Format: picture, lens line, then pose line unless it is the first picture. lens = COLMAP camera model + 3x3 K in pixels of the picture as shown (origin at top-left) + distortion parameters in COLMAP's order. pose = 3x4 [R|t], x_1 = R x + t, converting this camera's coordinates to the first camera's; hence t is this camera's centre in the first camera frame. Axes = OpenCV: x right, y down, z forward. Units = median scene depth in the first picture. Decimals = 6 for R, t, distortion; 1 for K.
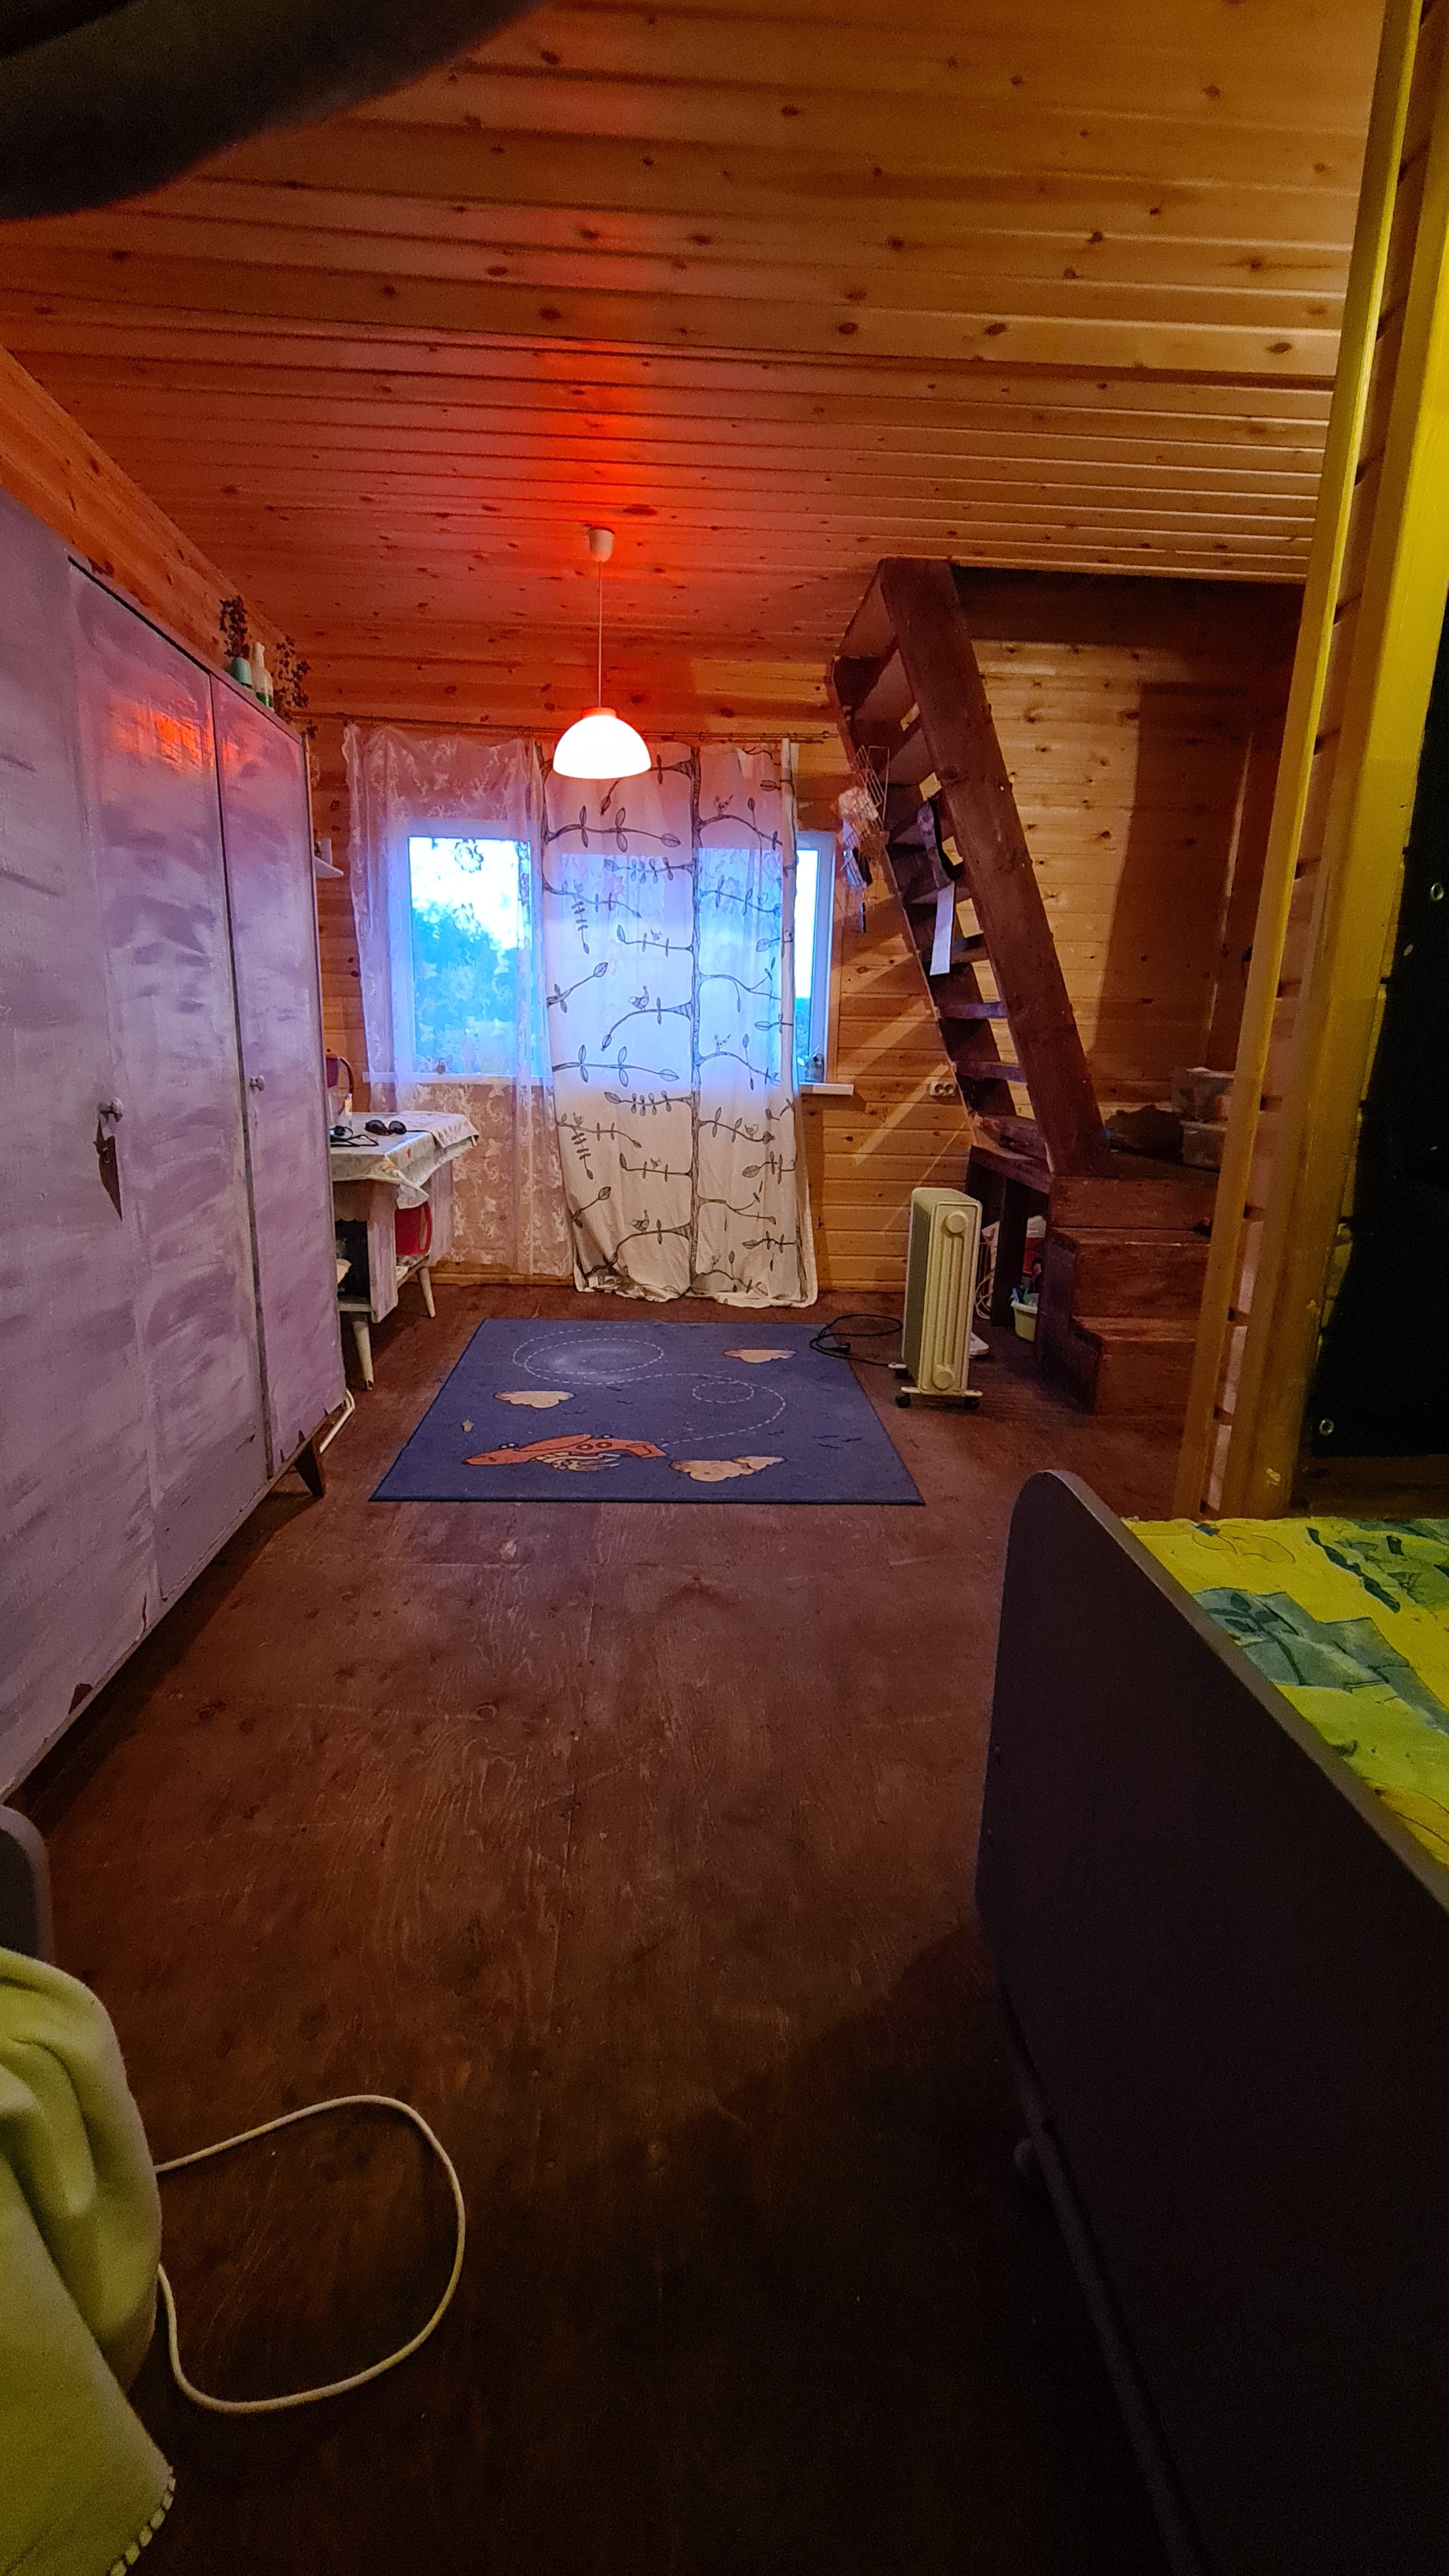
lens RADIAL K [[1049.0, 0, 705.8], [0, 1049.0, 1291.8], [0, 0, 1]] dist [0.000736, -0.002583]
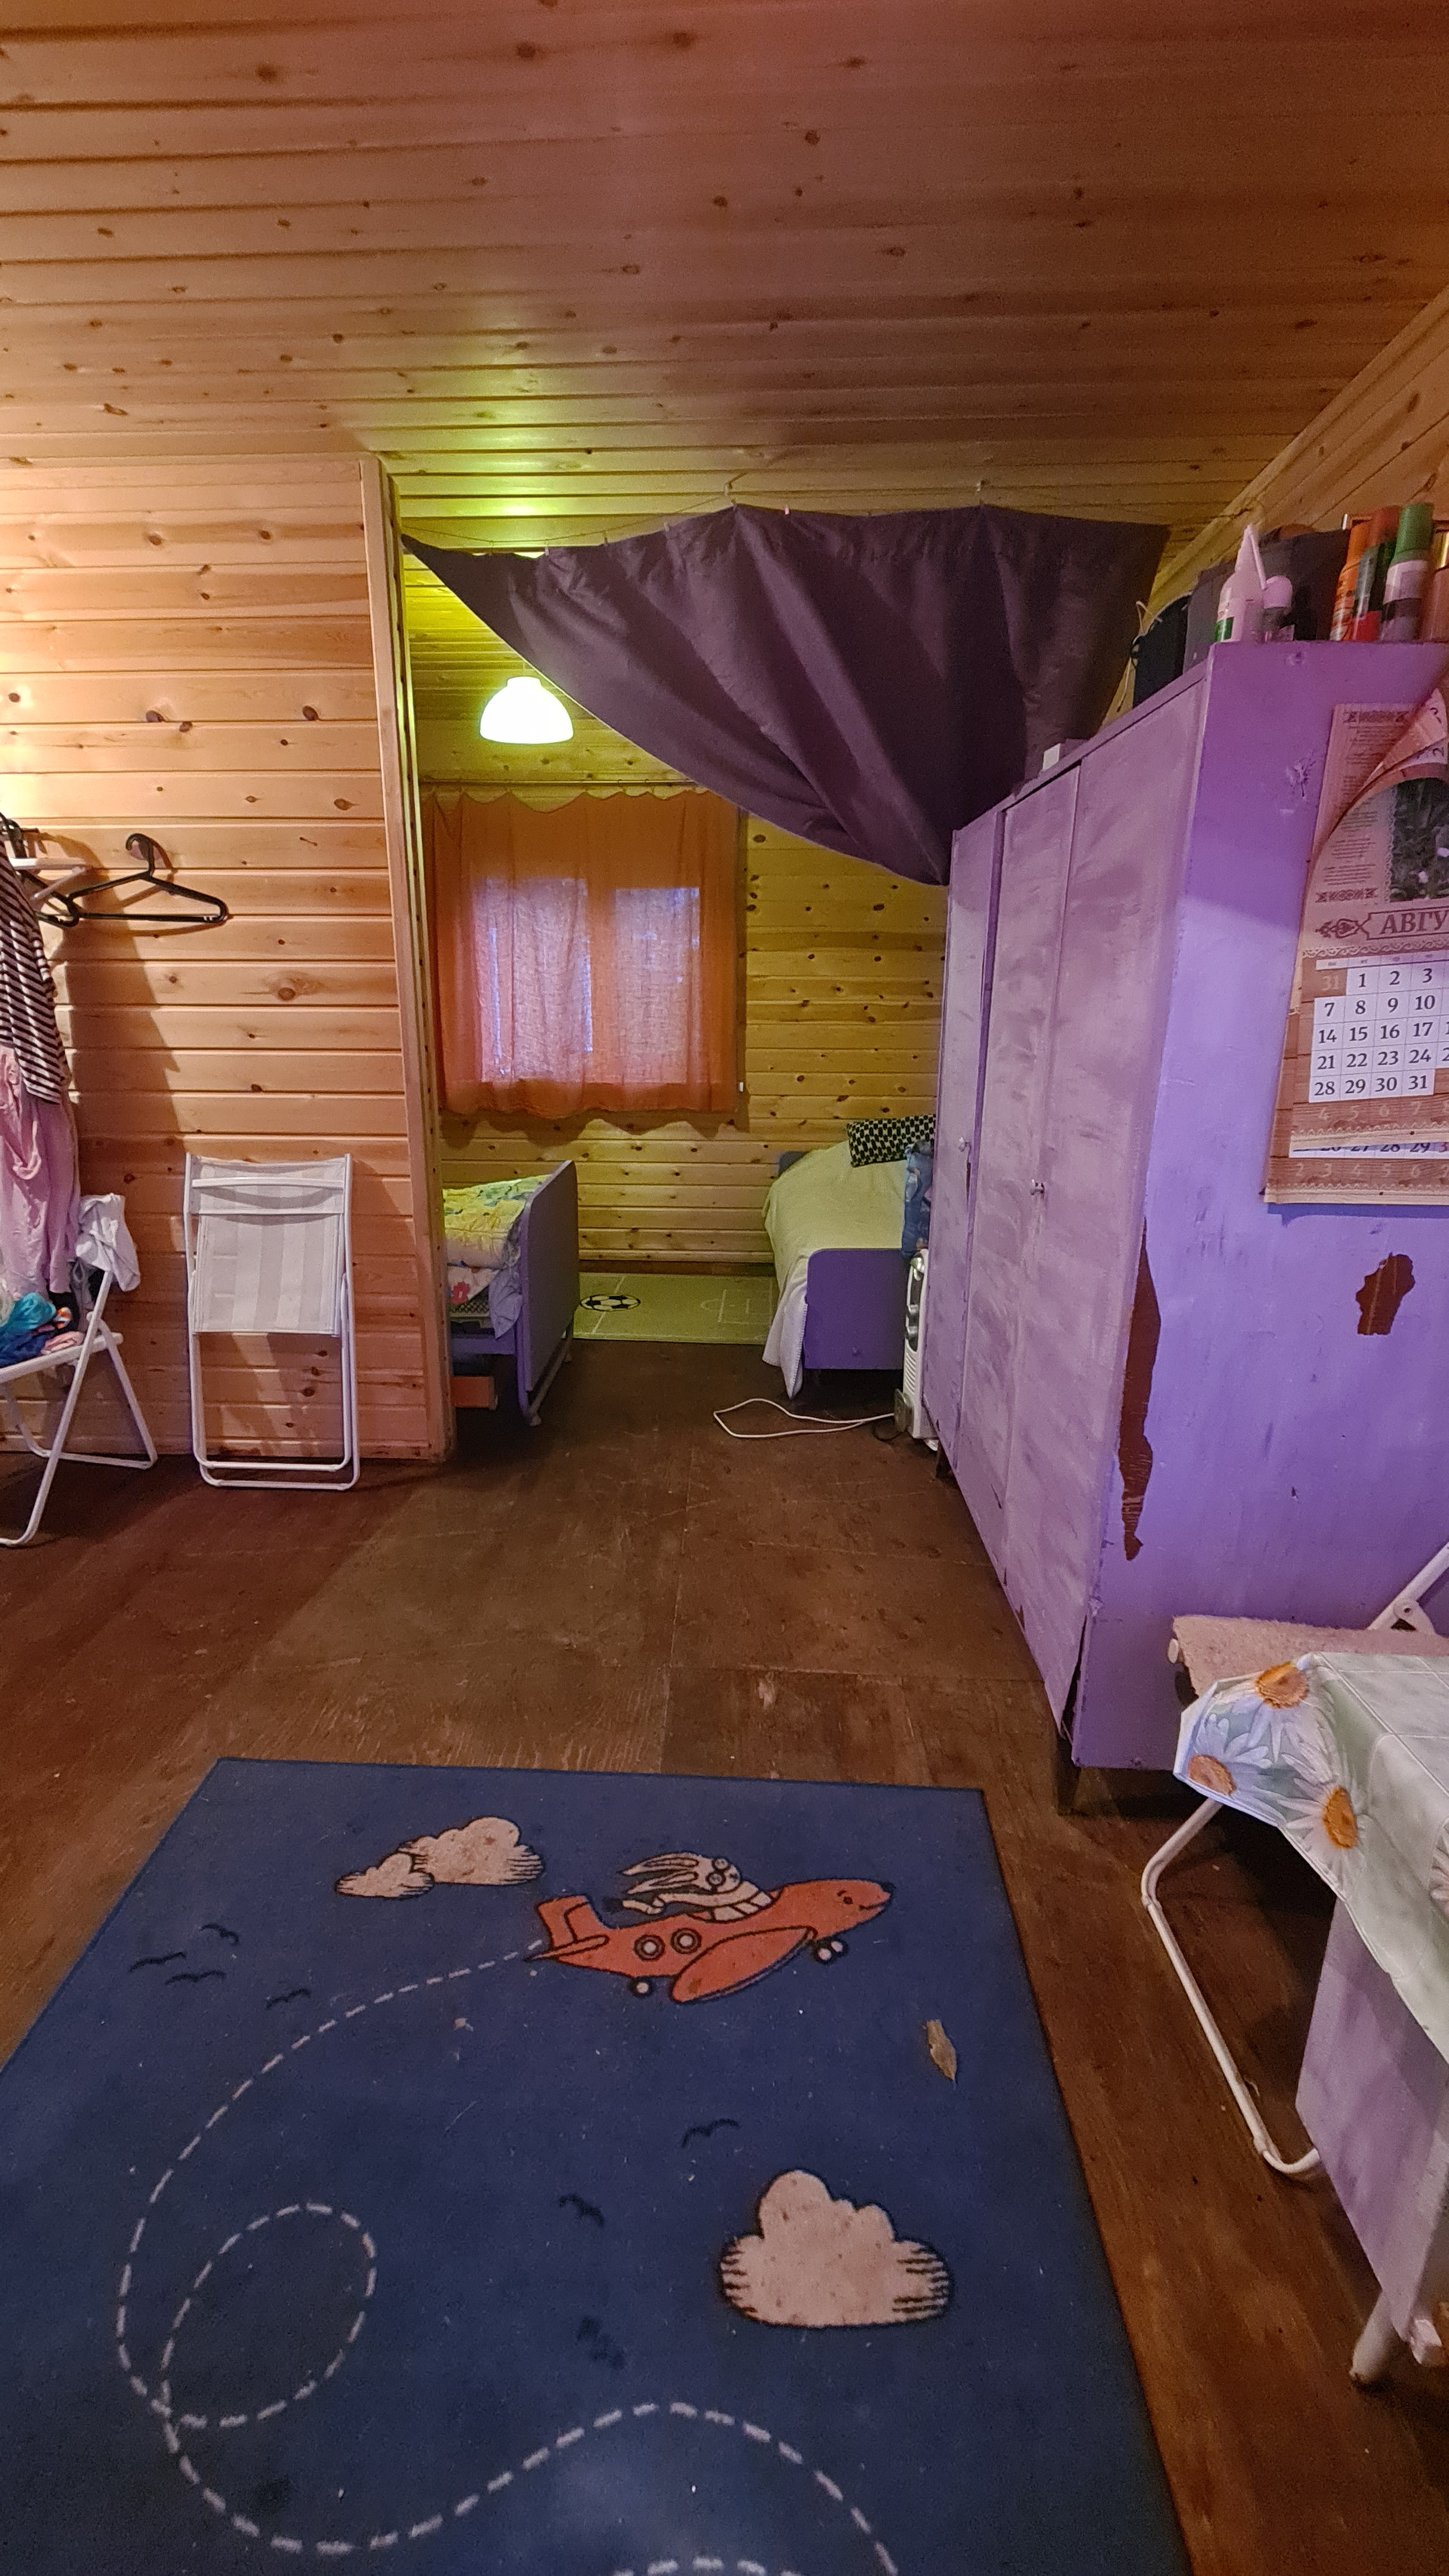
lens RADIAL K [[1049.0, 0, 706.1], [0, 1049.0, 1275.3], [0, 0, 1]] dist [0.000736, -0.002583]
pose [[-0.996483, -0.048492, 0.068340, -0.150669], [-0.008556, 0.870167, 0.492683, -0.421980], [-0.083358, 0.490366, -0.867521, 1.343086]]
